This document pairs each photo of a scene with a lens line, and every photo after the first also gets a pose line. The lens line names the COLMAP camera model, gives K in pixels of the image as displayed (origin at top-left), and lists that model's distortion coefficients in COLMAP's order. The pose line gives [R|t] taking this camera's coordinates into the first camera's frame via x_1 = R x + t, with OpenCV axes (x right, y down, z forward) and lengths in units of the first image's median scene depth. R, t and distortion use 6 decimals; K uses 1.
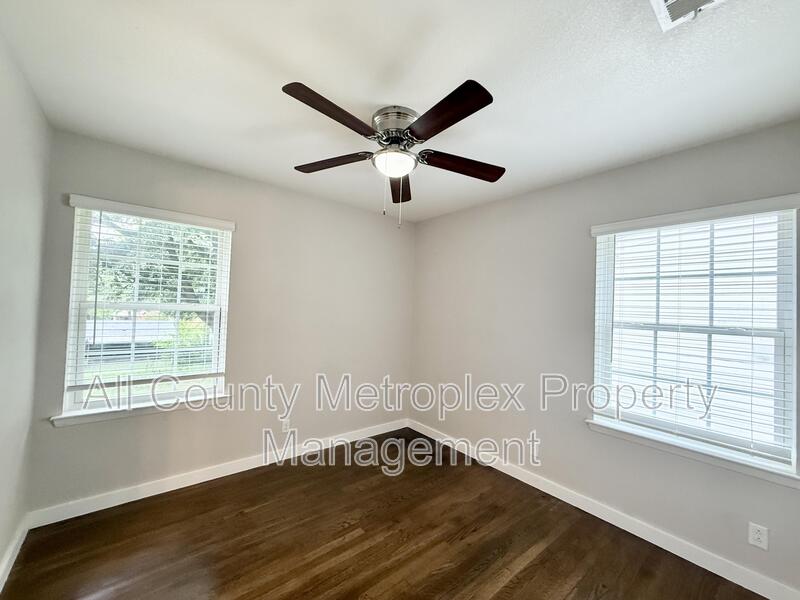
lens RADIAL K [[323.0, 0, 397.7], [0, 323.0, 299.1], [0, 0, 1]] dist [-0.001722, -0.000071]
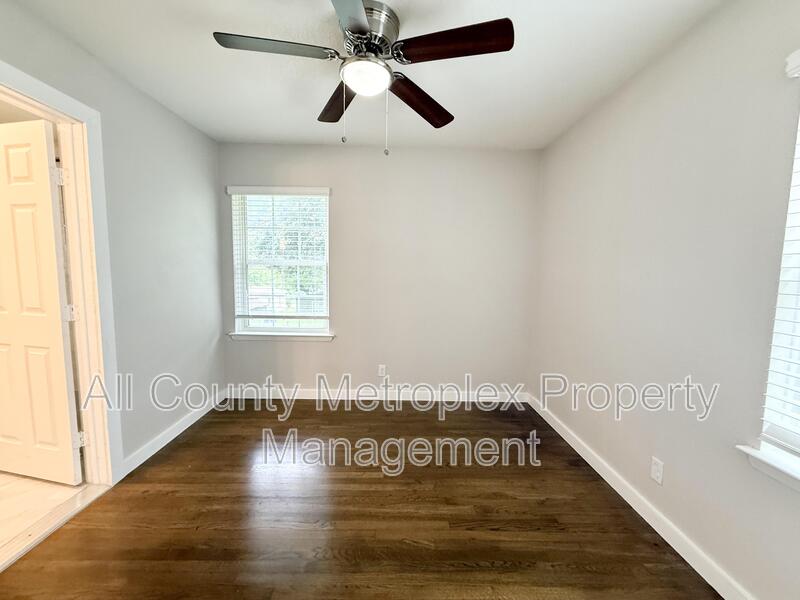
lens RADIAL K [[323.0, 0, 398.4], [0, 323.0, 300.5], [0, 0, 1]] dist [-0.001722, -0.000071]
pose [[0.779964, 0.037295, -0.624712, 0.523995], [0.025668, 0.995476, 0.091476, 0.080092], [0.625297, -0.087384, 0.775479, 0.286998]]
